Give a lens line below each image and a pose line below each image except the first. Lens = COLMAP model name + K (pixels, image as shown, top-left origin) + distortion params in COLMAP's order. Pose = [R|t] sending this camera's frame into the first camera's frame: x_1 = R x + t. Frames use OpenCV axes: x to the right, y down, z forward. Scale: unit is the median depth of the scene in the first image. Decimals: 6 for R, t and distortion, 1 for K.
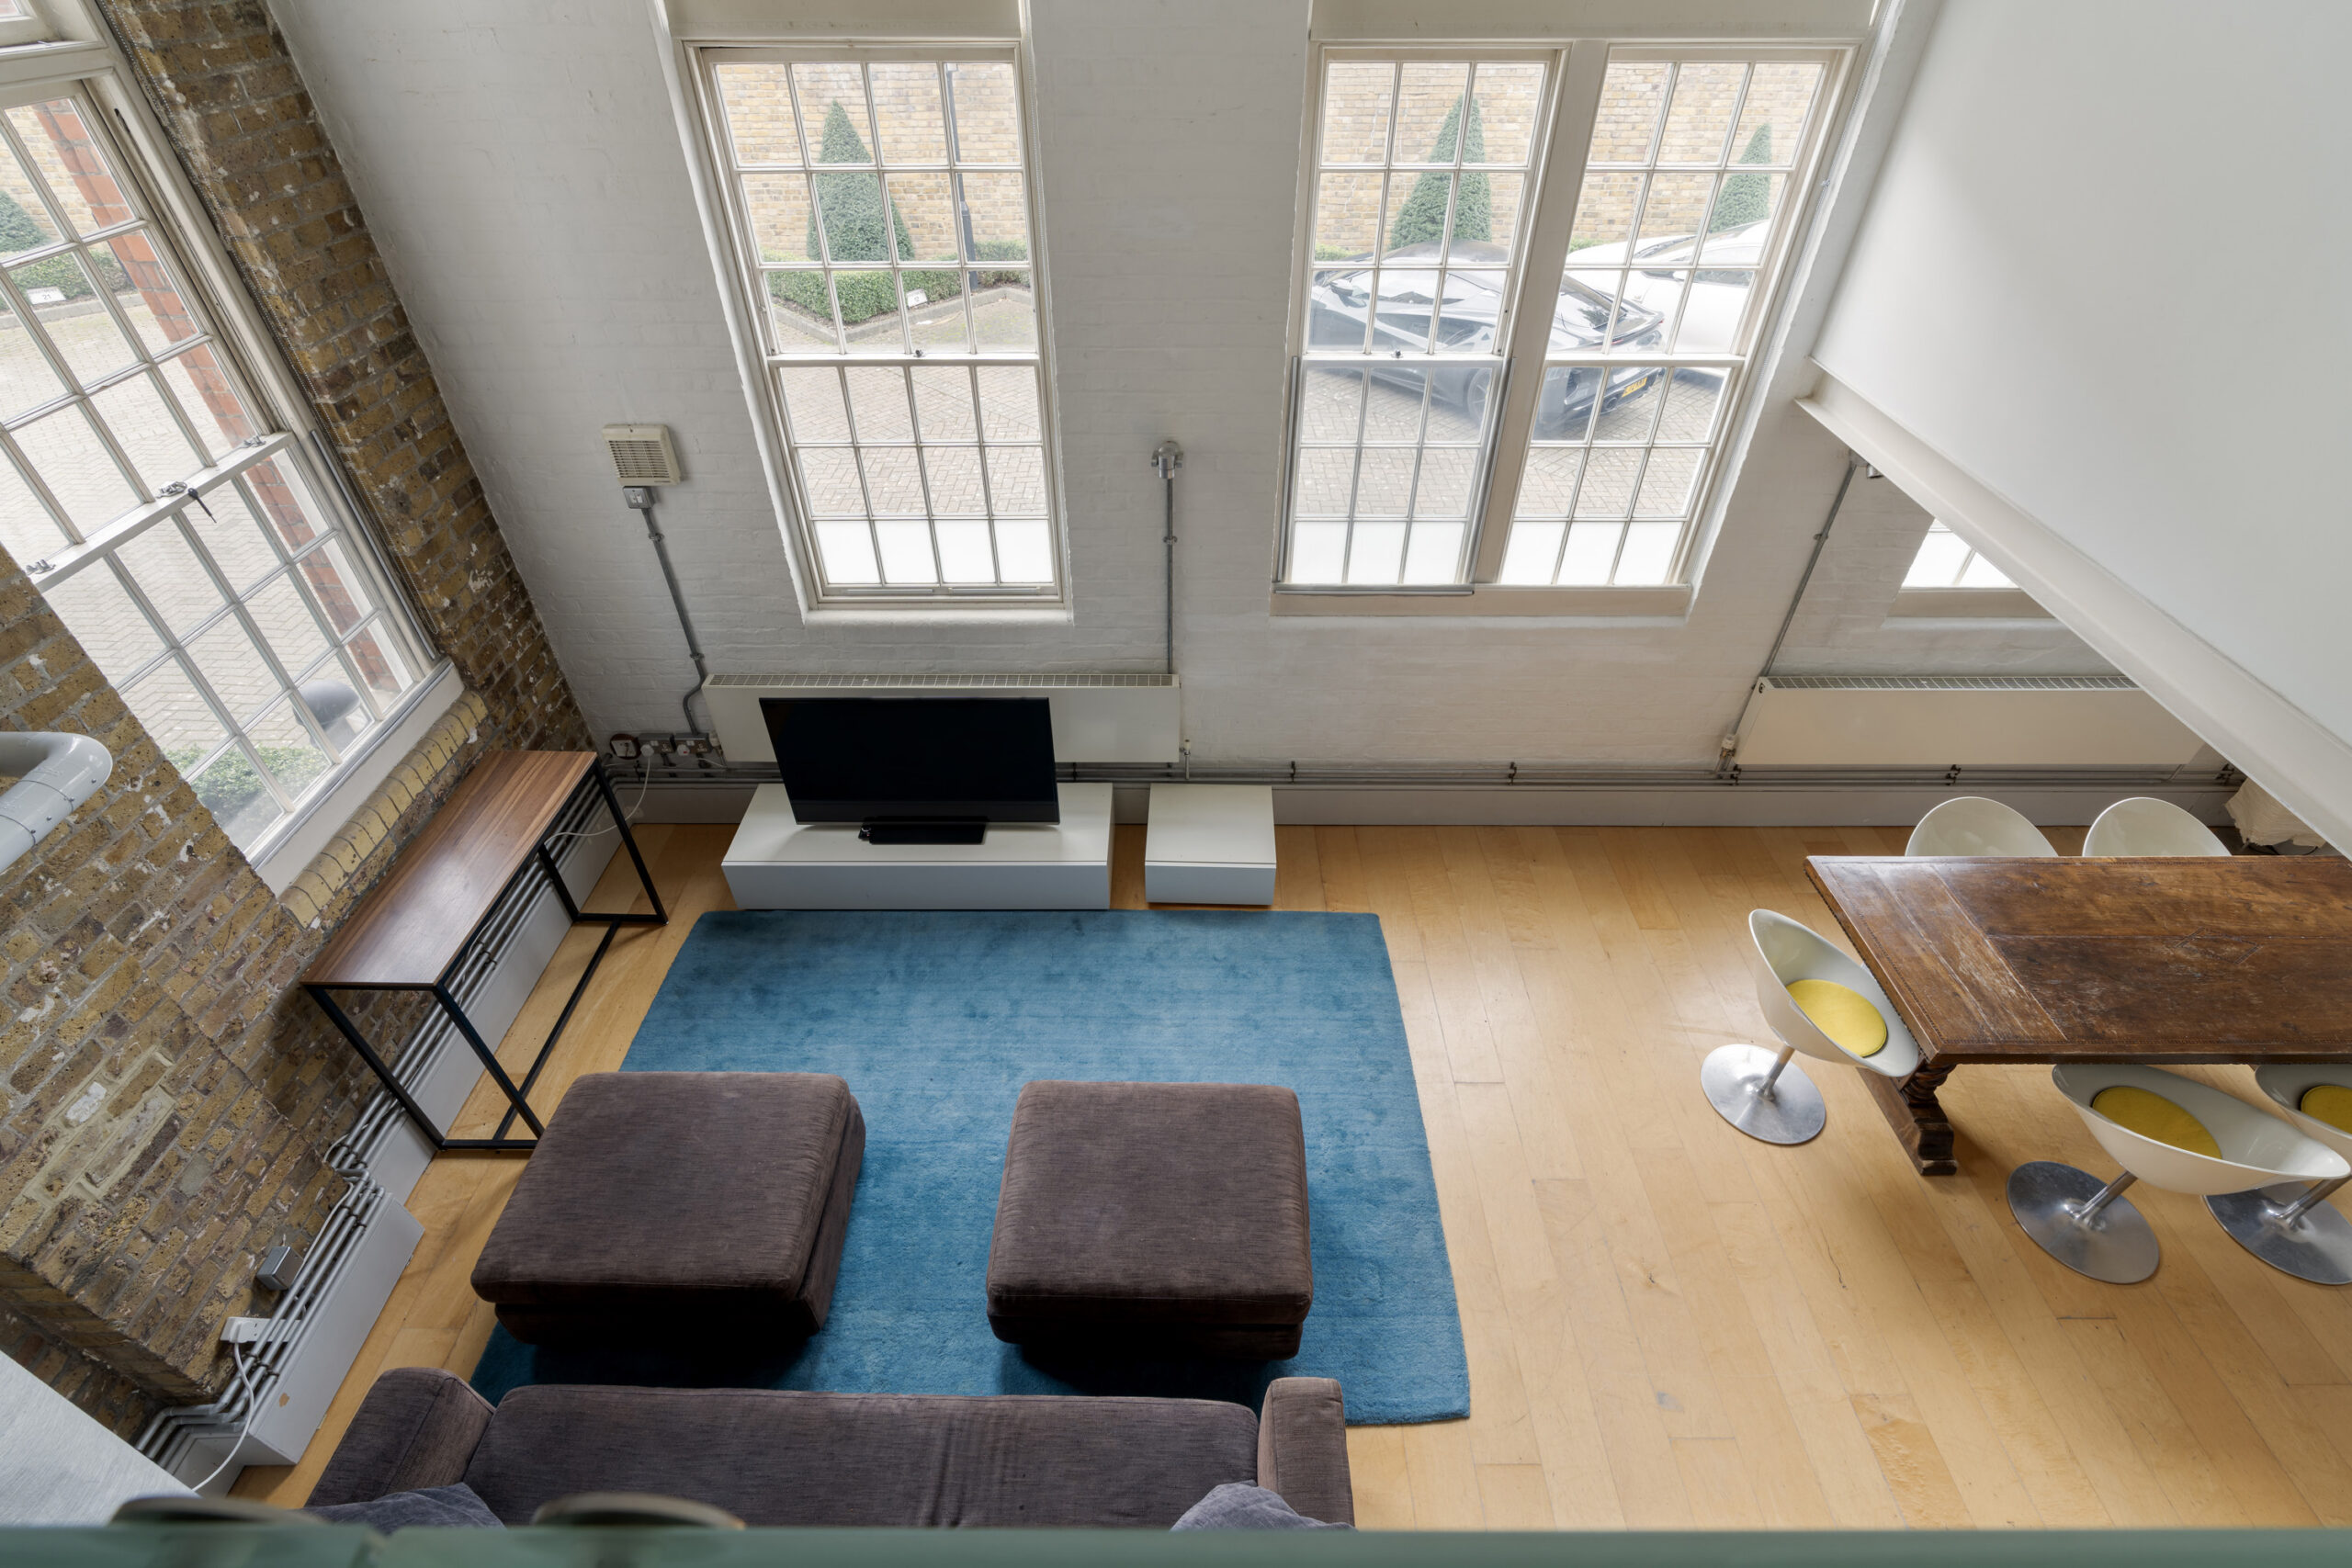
lens RADIAL K [[1065.5, 0, 1187.3], [0, 1065.5, 794.8], [0, 0, 1]] dist [-0.002134, 0.001791]
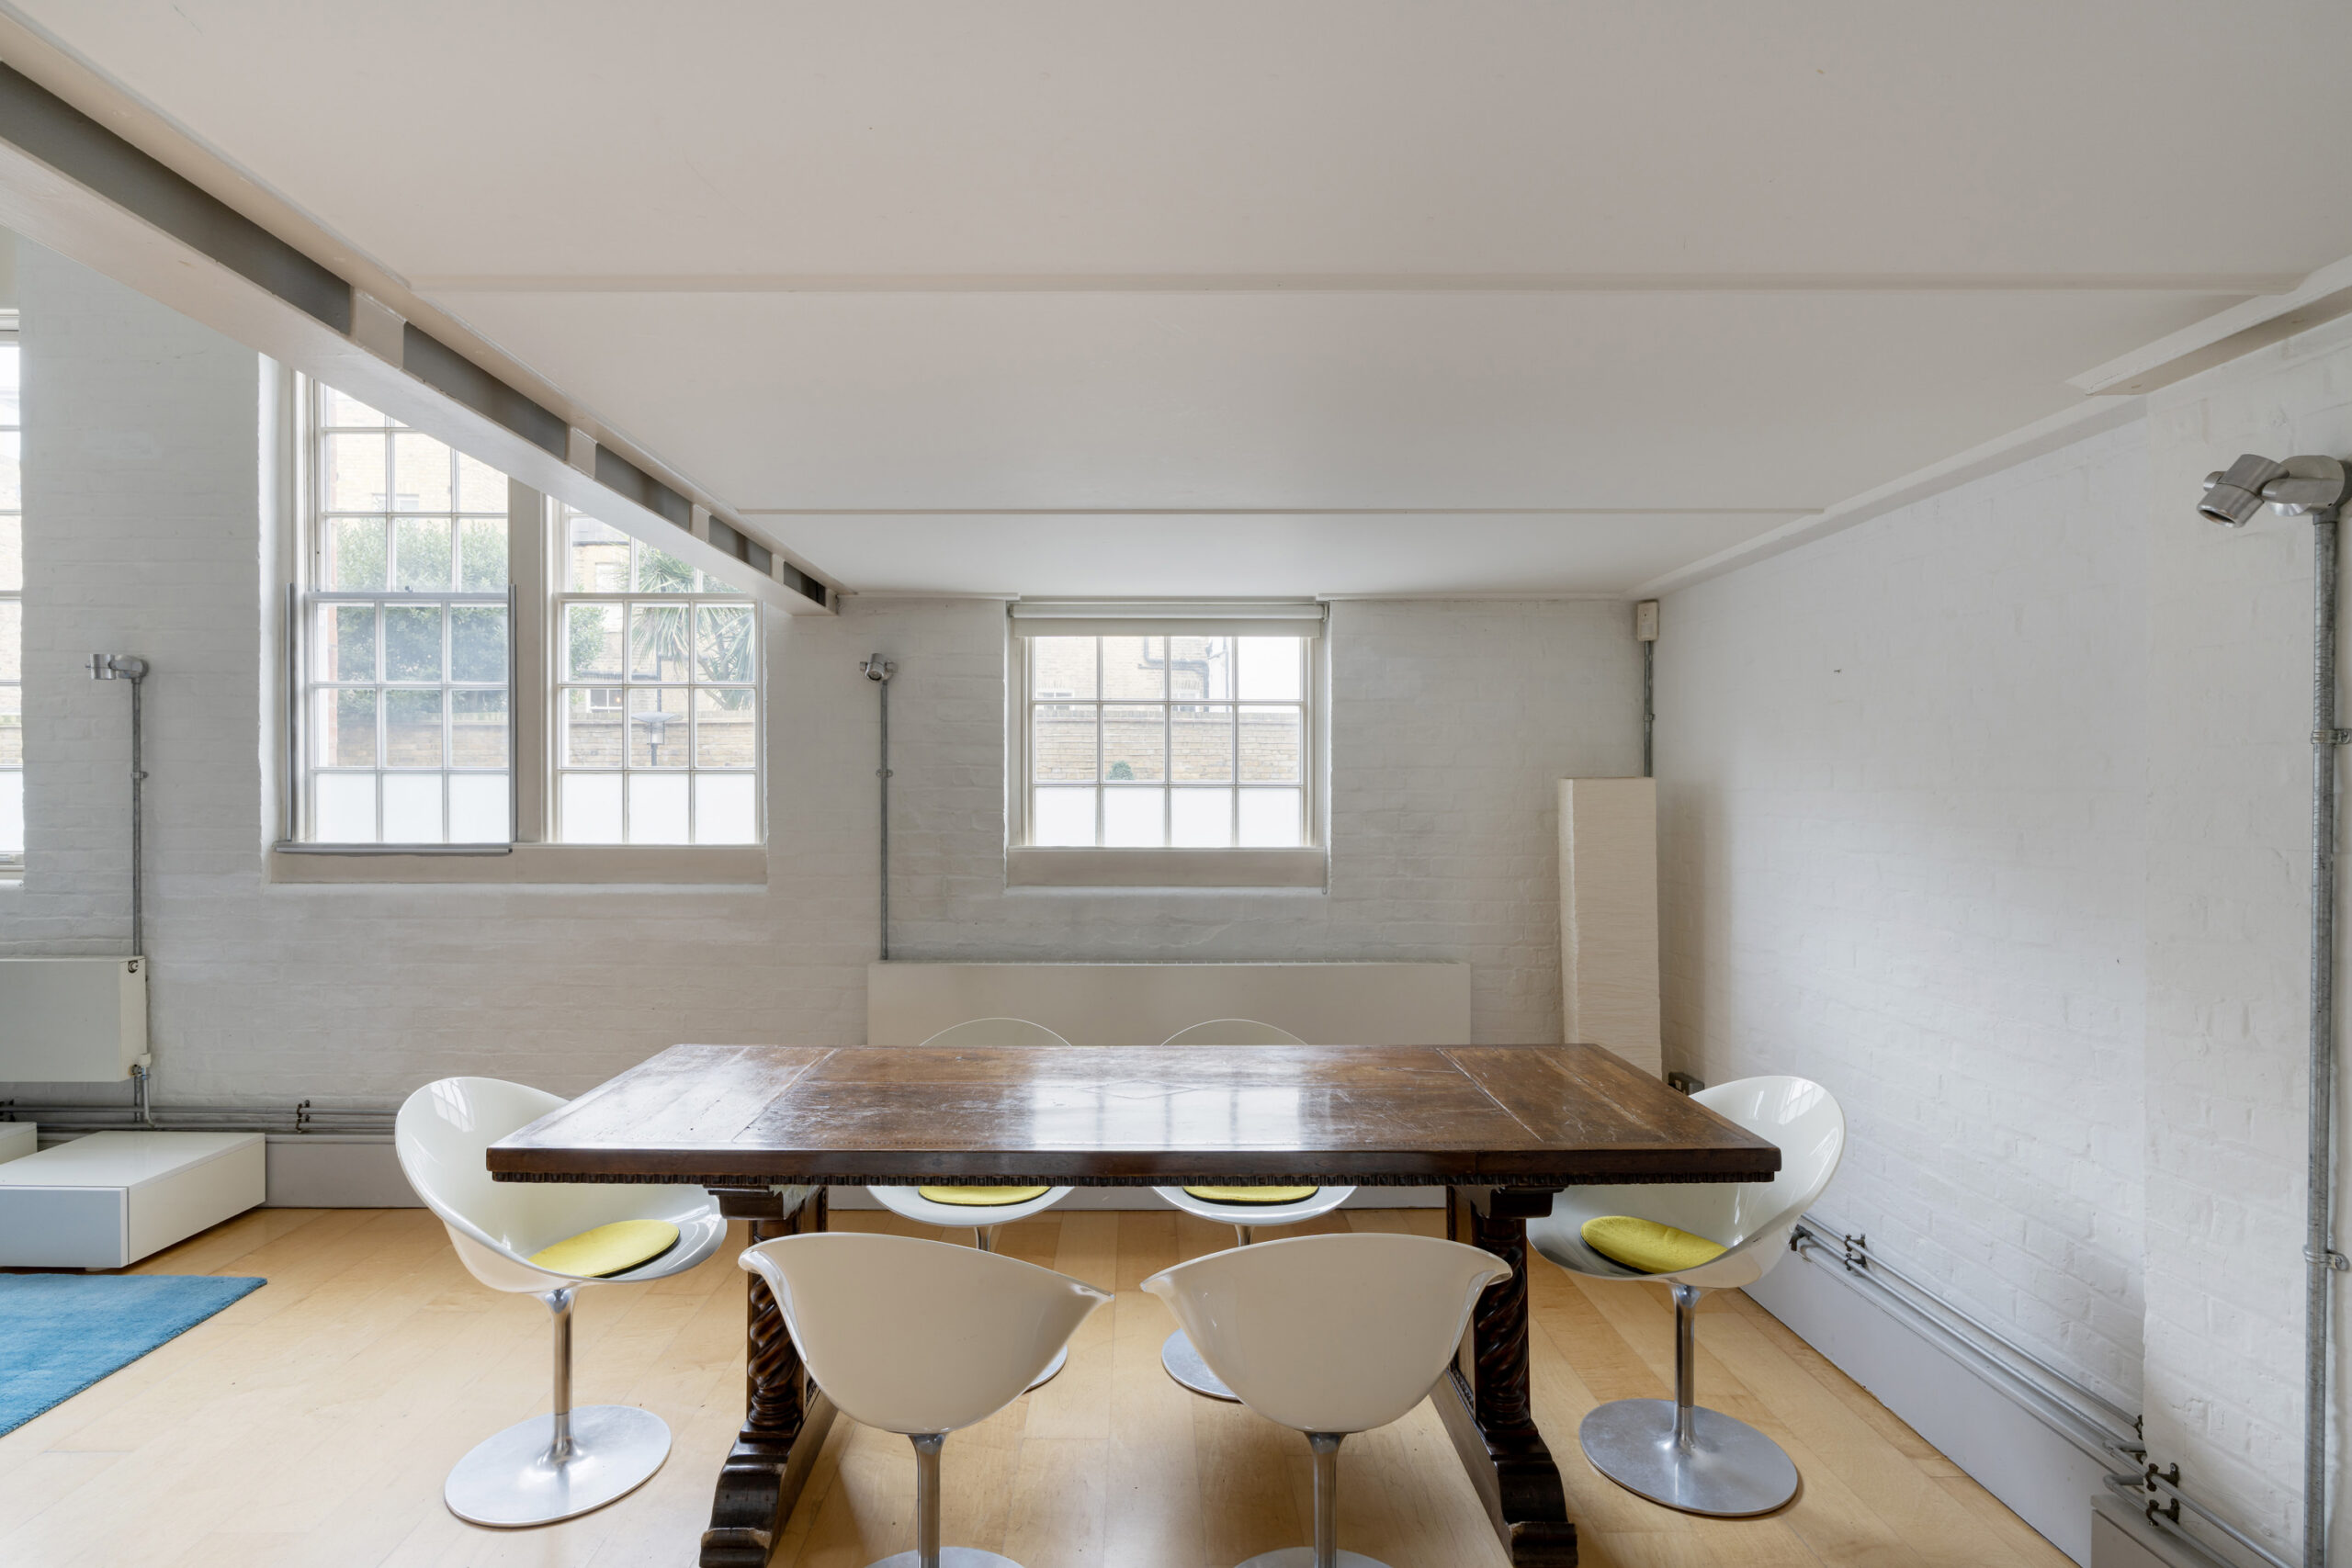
lens RADIAL K [[1163.8, 0, 1162.1], [0, 1163.8, 795.2], [0, 0, 1]] dist [0.001967, 0.000828]
pose [[0.999998, 0.000177, 0.001853, 0.868773], [0.001053, 0.767112, -0.641512, 0.410800], [-0.001535, 0.641513, 0.767110, 0.288409]]
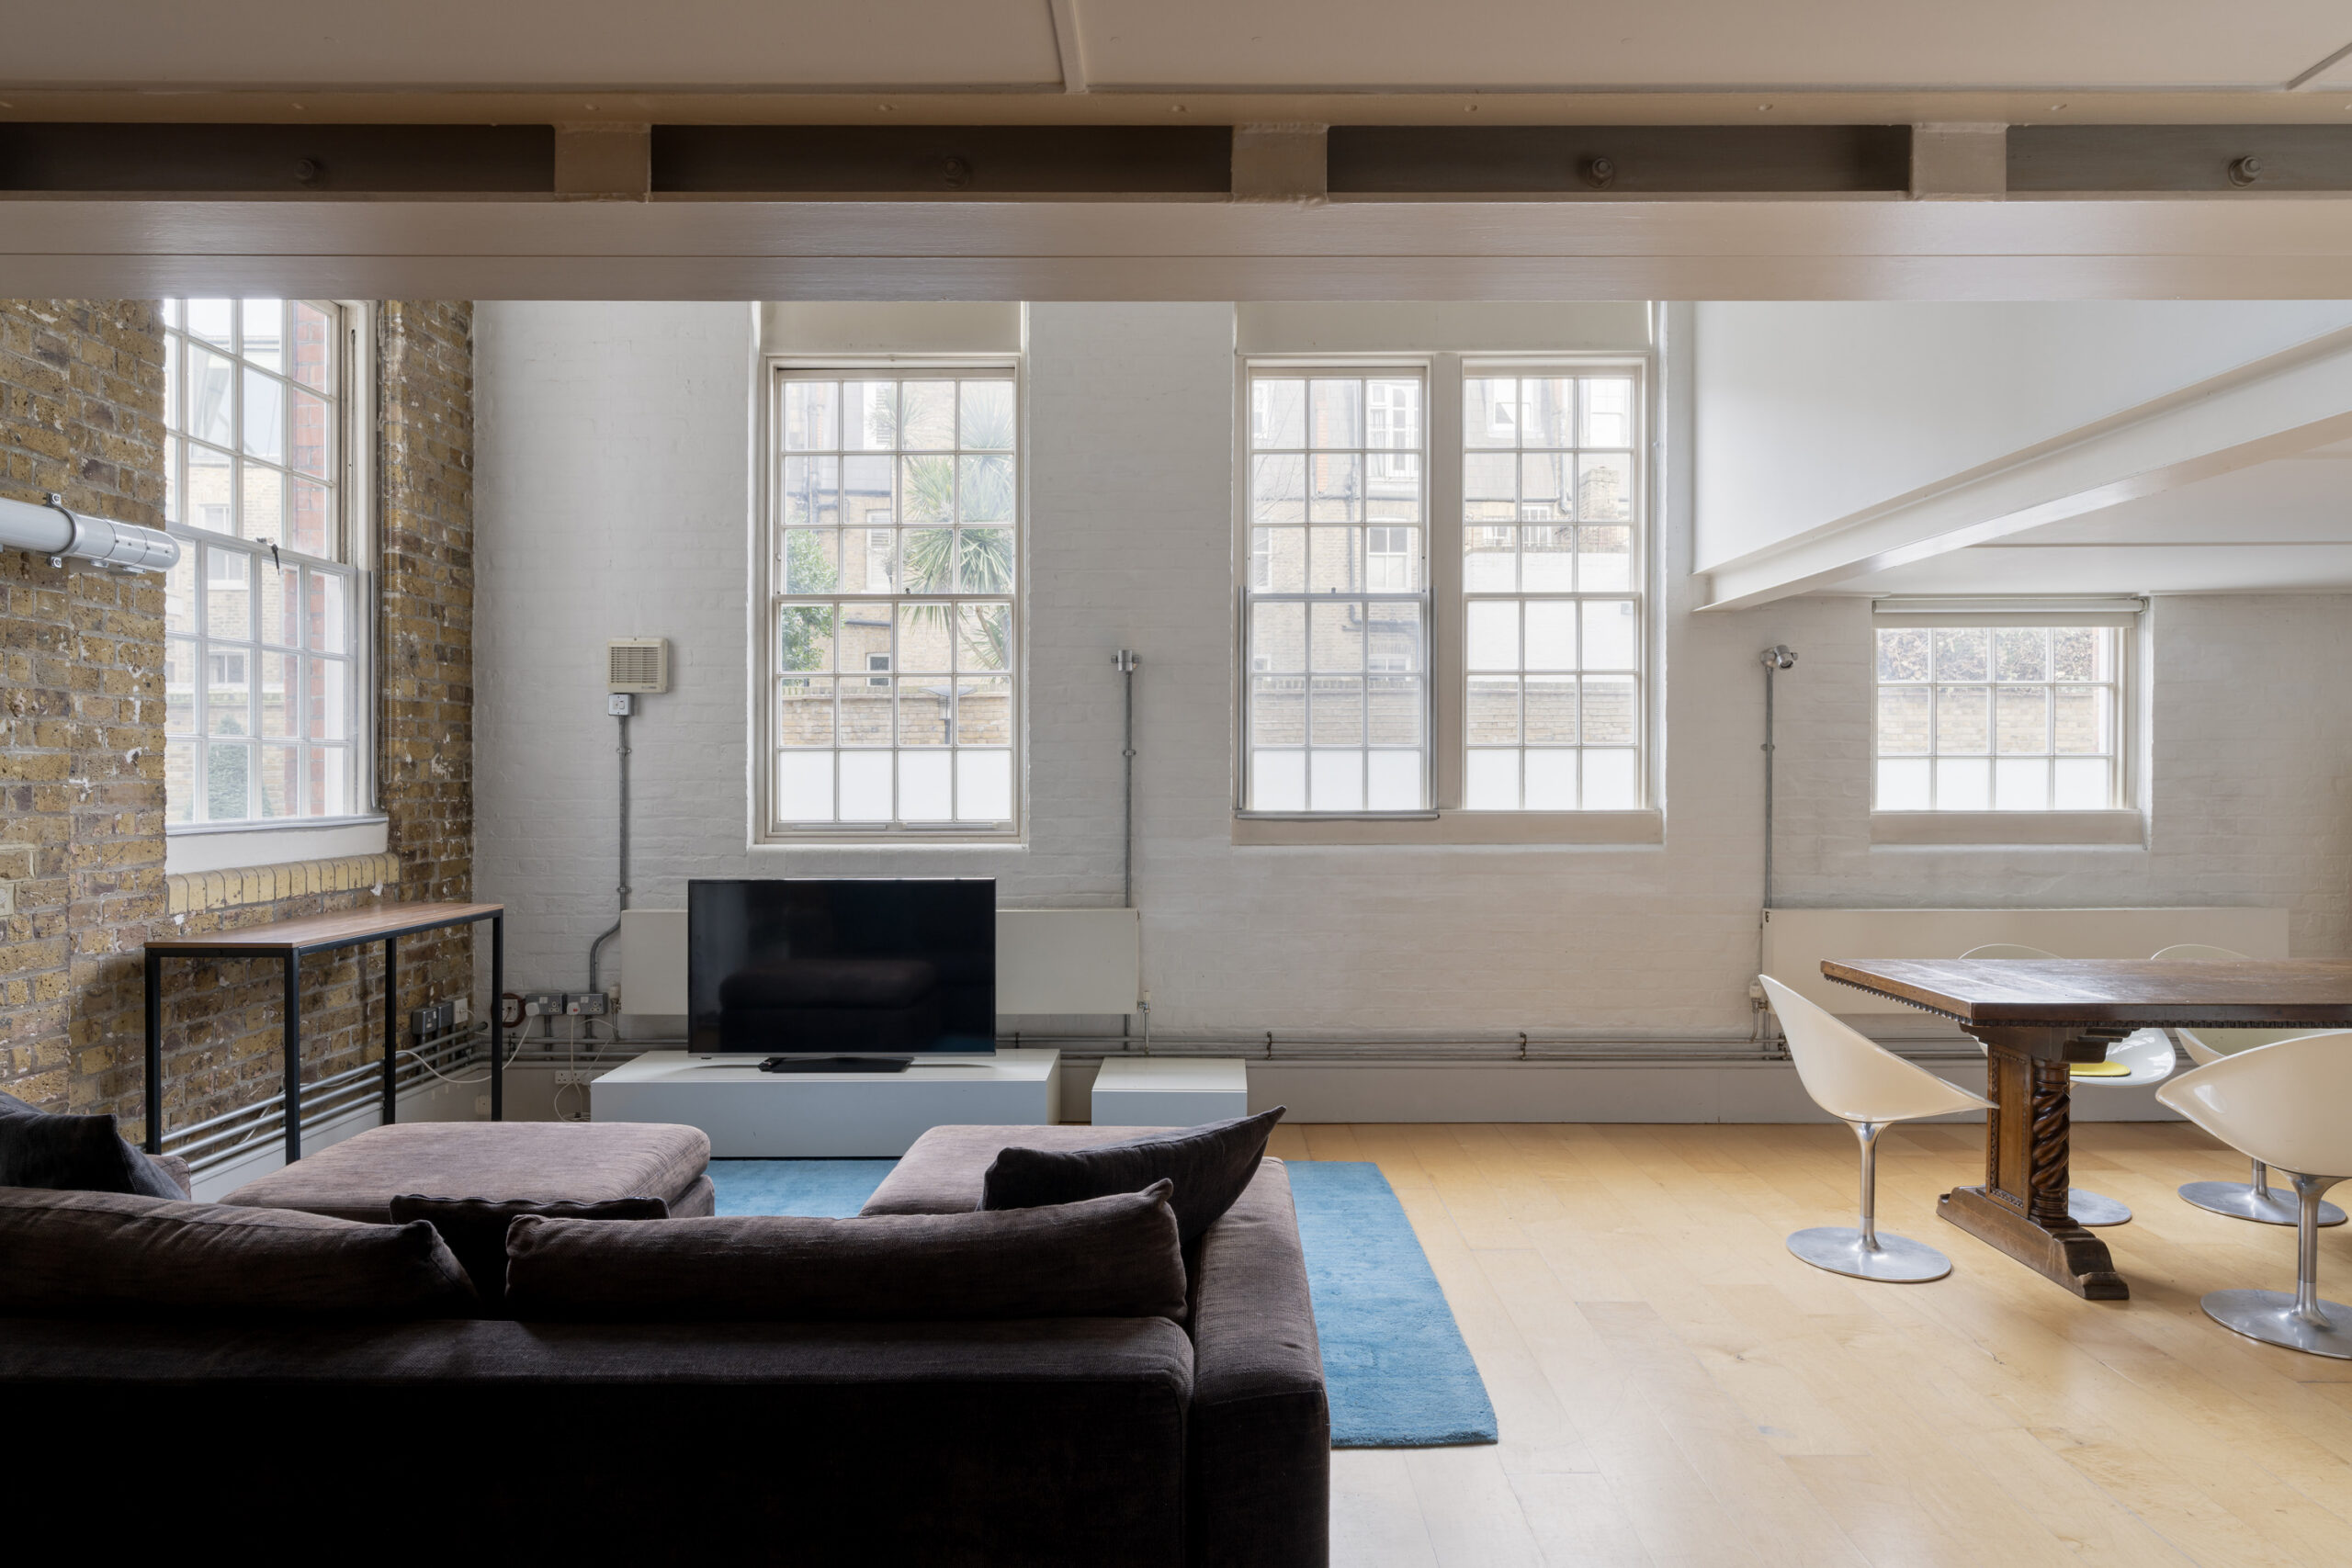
lens RADIAL K [[1387.9, 0, 1206.5], [0, 1387.9, 782.4], [0, 0, 1]] dist [0.003485, 0.003999]
pose [[0.999972, -0.005262, 0.005243, 0.053276], [0.007397, 0.770457, -0.637449, 0.662622], [-0.000685, 0.637470, 0.770475, -0.003559]]
